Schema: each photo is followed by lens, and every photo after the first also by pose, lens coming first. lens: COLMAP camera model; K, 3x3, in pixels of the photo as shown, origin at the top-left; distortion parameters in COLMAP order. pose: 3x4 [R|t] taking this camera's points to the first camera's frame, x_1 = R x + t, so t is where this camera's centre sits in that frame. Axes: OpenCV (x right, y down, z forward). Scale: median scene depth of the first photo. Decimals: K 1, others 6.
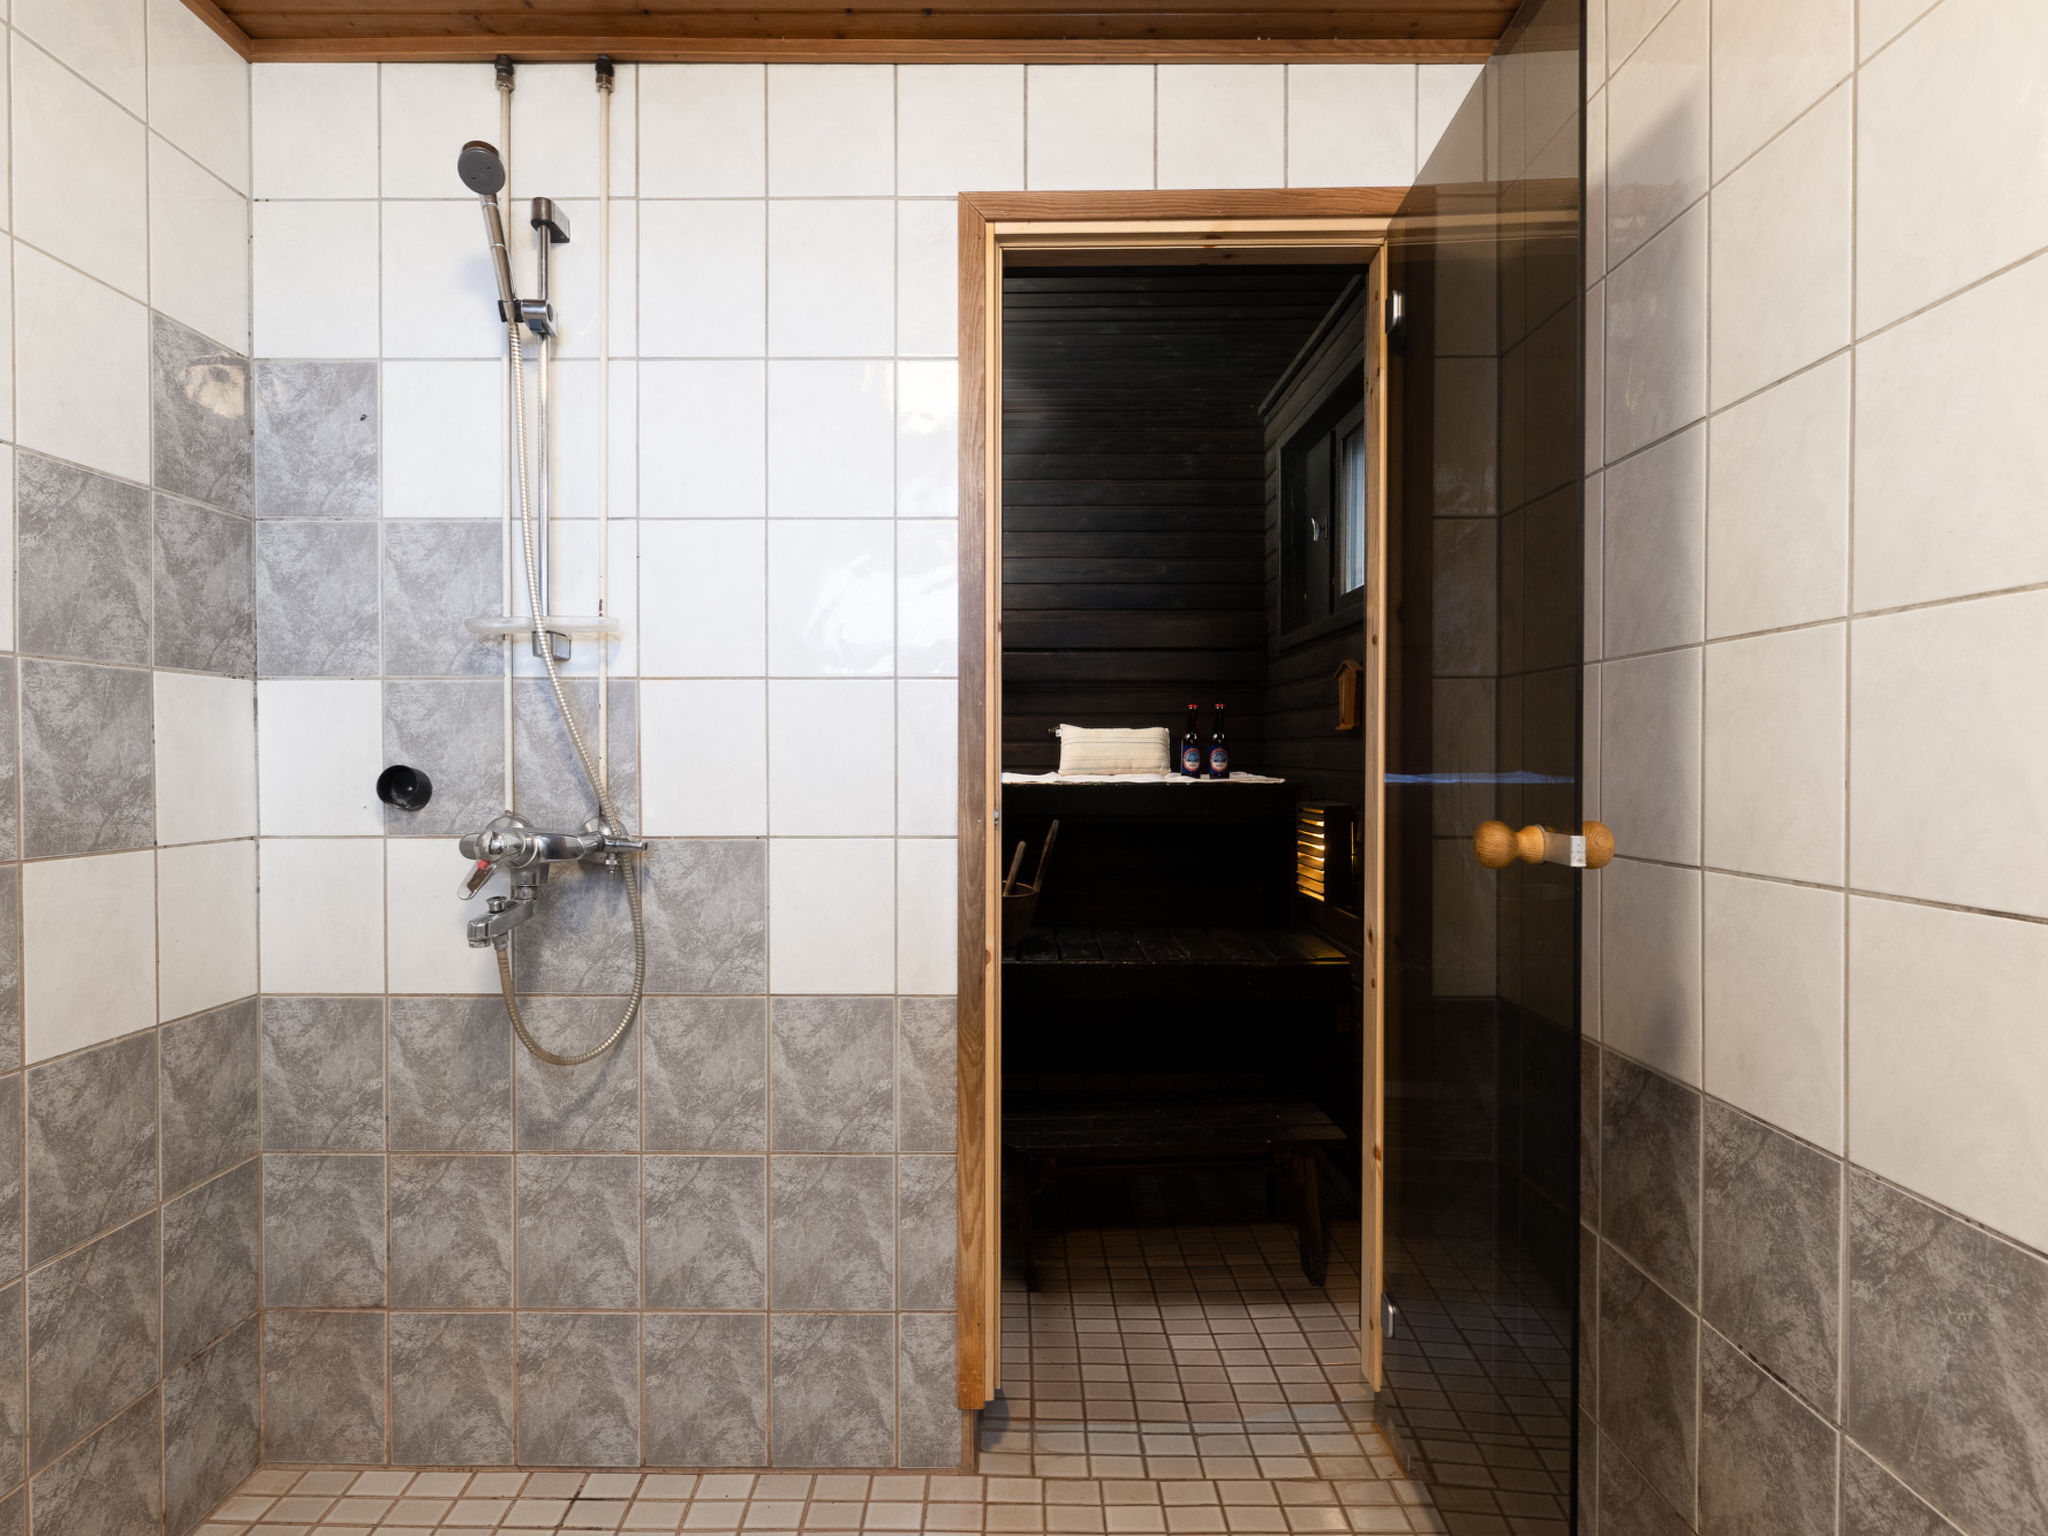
lens RADIAL K [[1067.0, 0, 1007.4], [0, 1067.0, 764.3], [0, 0, 1]] dist [0.001998, -0.000644]
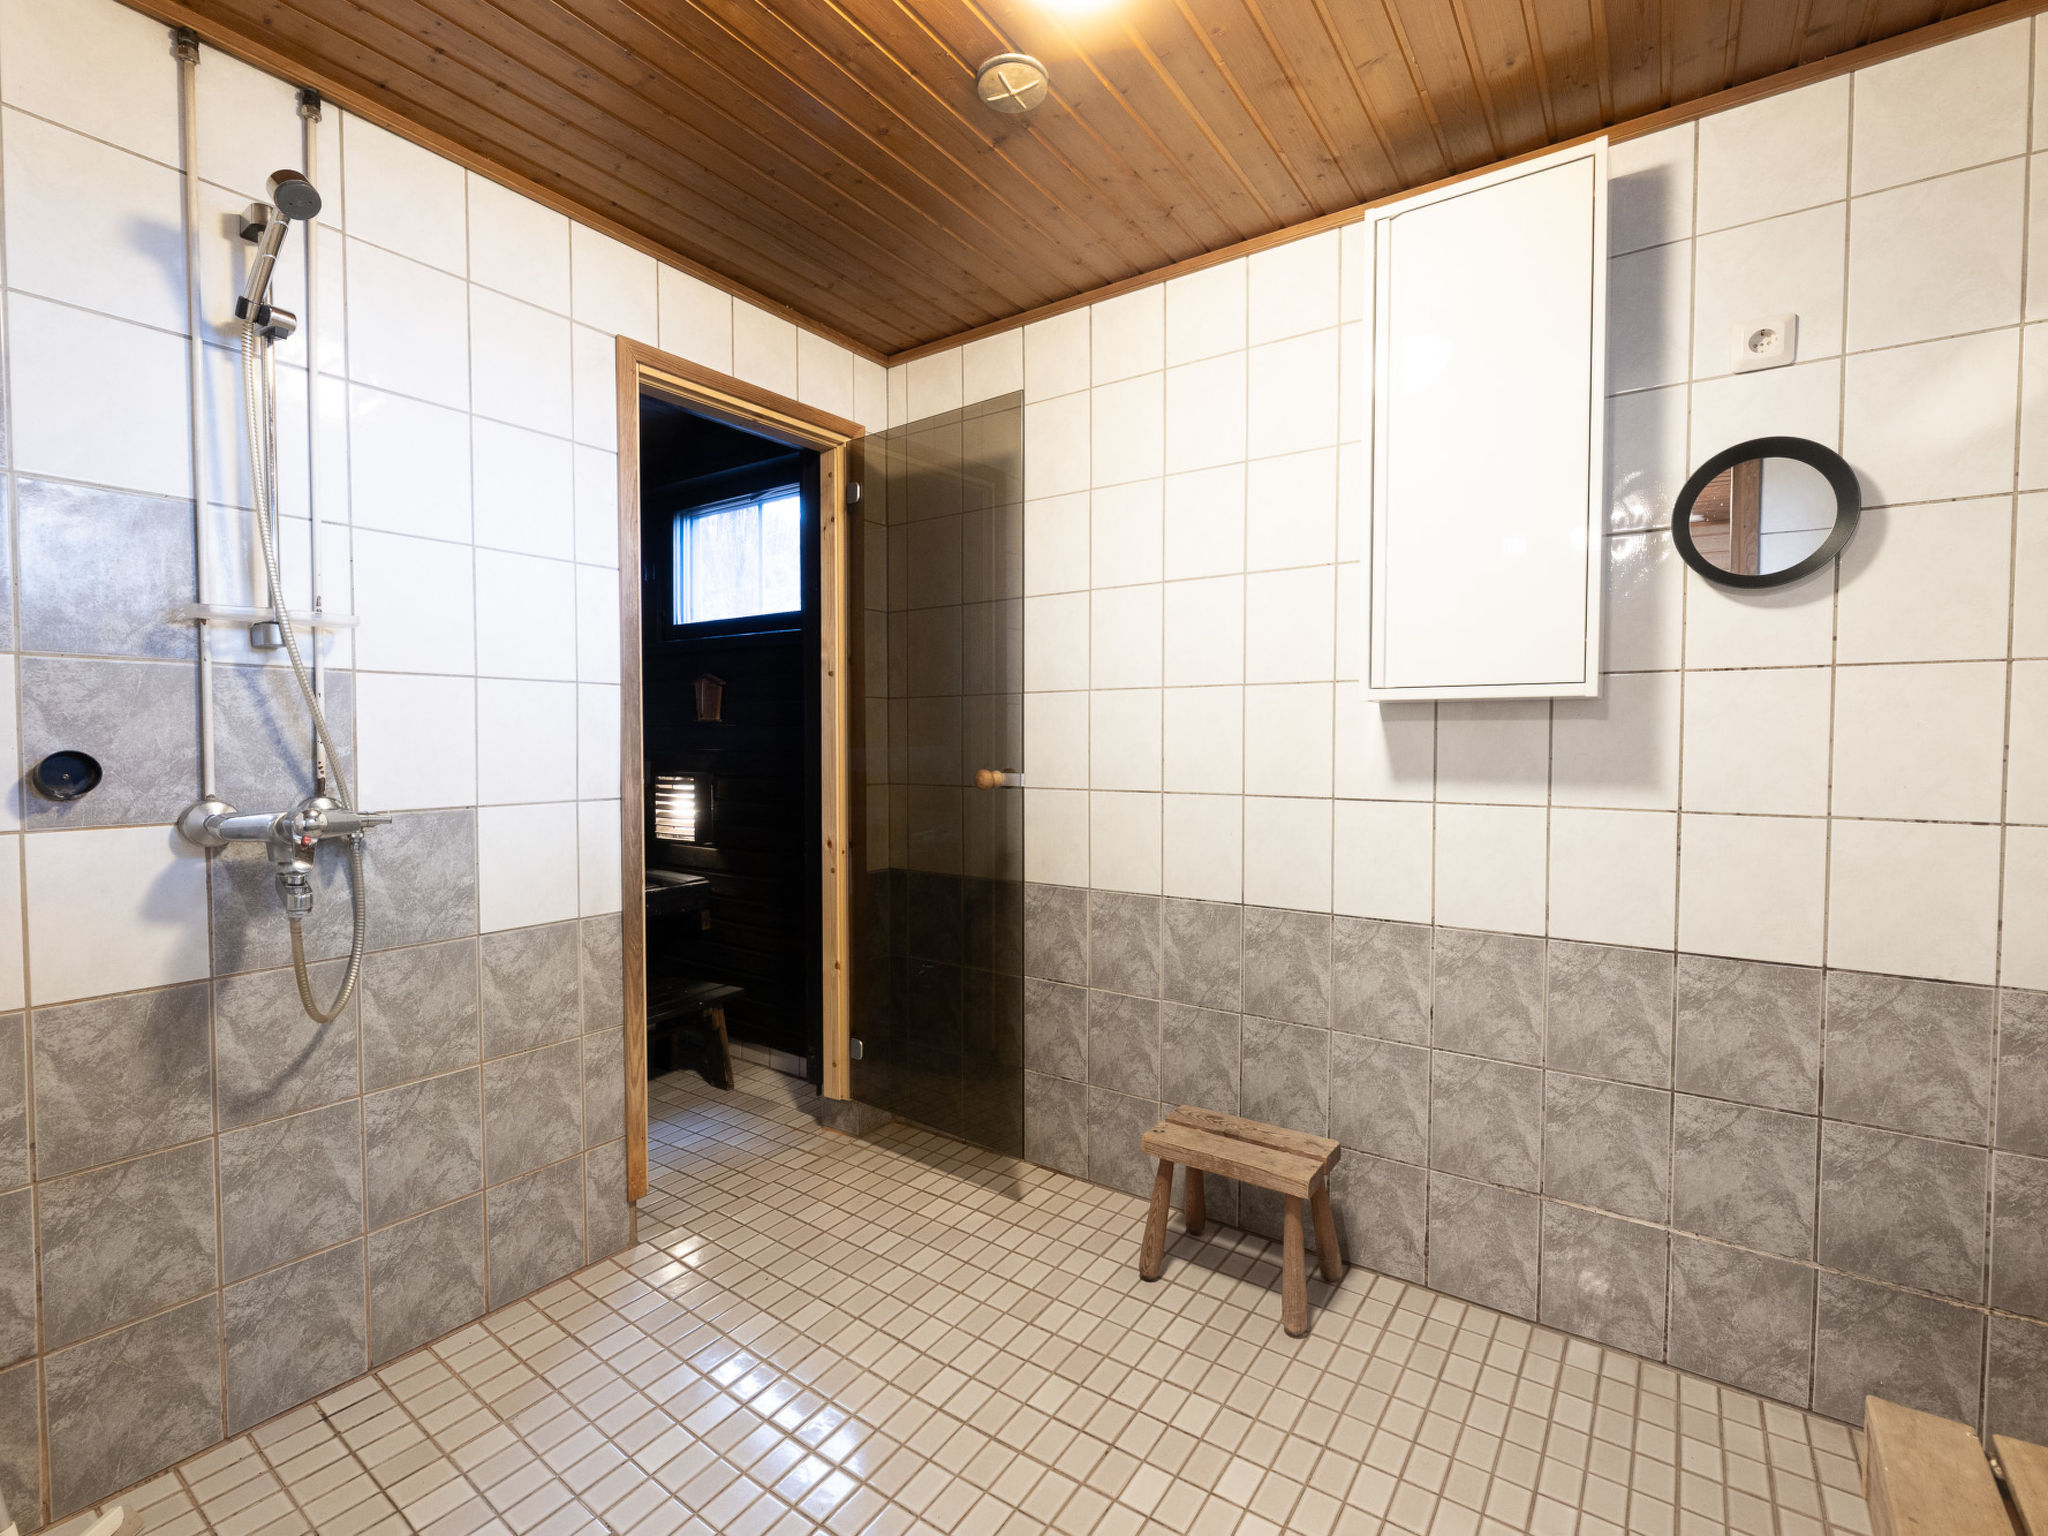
lens RADIAL K [[926.7, 0, 1017.8], [0, 926.7, 768.9], [0, 0, 1]] dist [-0.000247, -0.001259]
pose [[0.572964, -0.025739, 0.819176, -0.737909], [0.008584, 0.999640, 0.025405, 0.003195], [-0.819536, -0.007525, 0.572979, -0.118817]]
